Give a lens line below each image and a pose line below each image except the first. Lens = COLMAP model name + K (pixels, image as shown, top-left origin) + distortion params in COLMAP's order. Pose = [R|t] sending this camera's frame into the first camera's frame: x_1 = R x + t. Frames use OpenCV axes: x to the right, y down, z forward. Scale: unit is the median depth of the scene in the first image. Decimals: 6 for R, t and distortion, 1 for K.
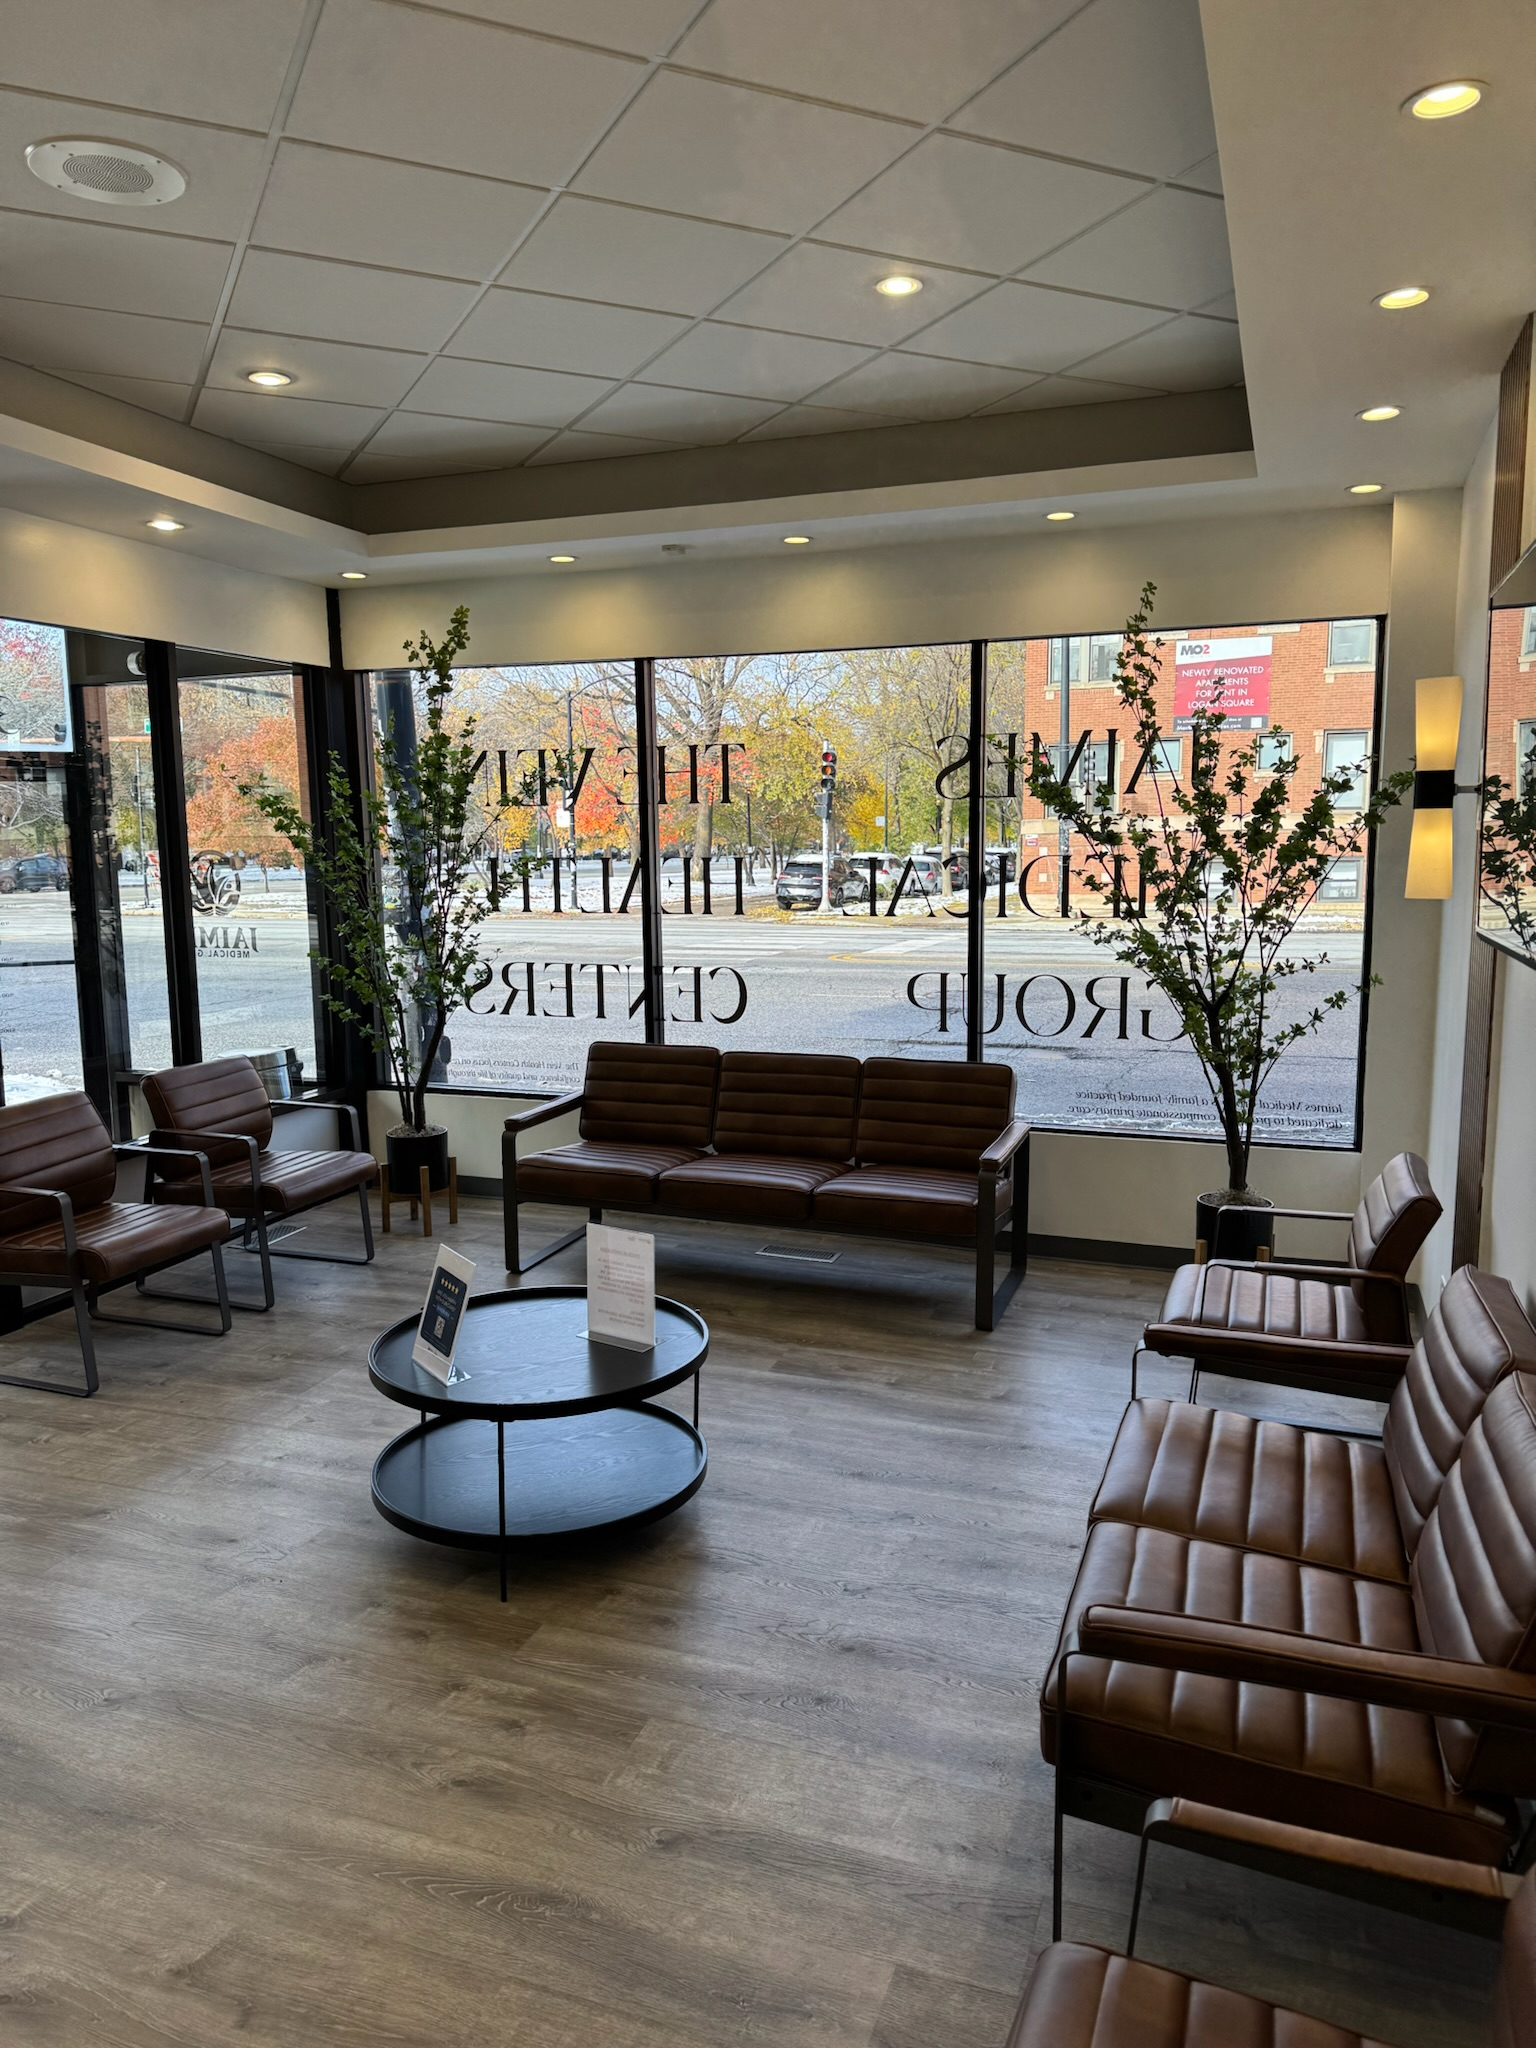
lens RADIAL K [[1432.5, 0, 789.8], [0, 1432.5, 1026.5], [0, 0, 1]] dist [0.147532, -0.209508]
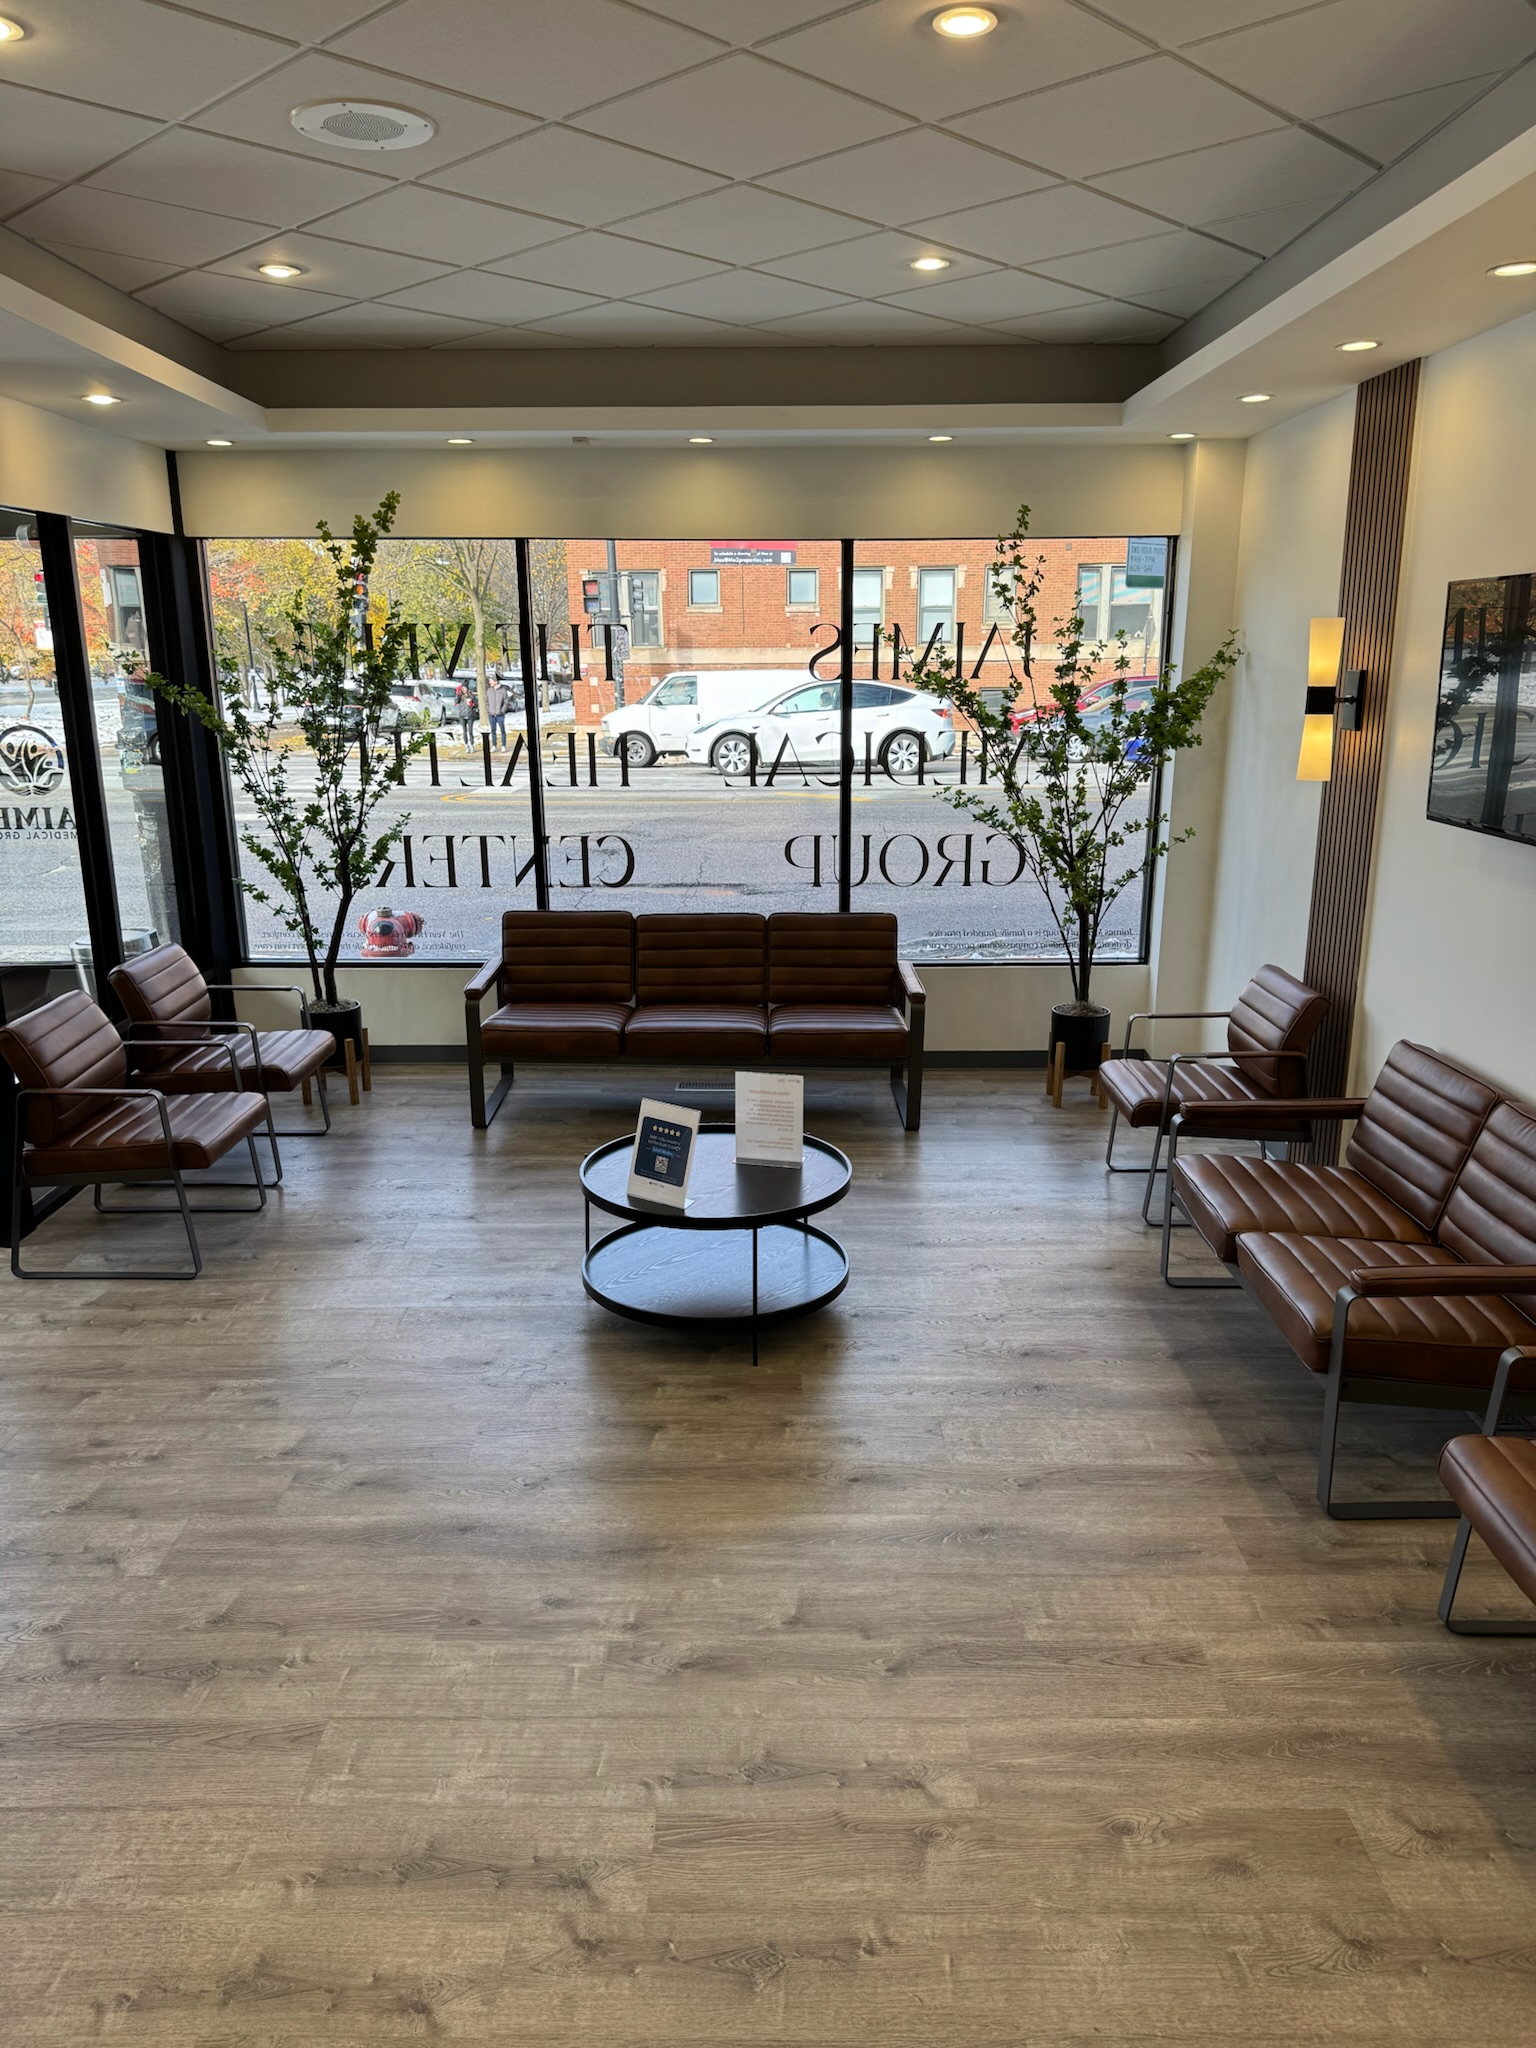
lens RADIAL K [[1432.5, 0, 789.8], [0, 1432.5, 1026.5], [0, 0, 1]] dist [0.147532, -0.209508]
pose [[0.937959, -0.082786, 0.336718, -0.332101], [0.041571, 0.990924, 0.127831, -0.035360], [-0.344245, -0.105903, 0.932888, -0.090063]]
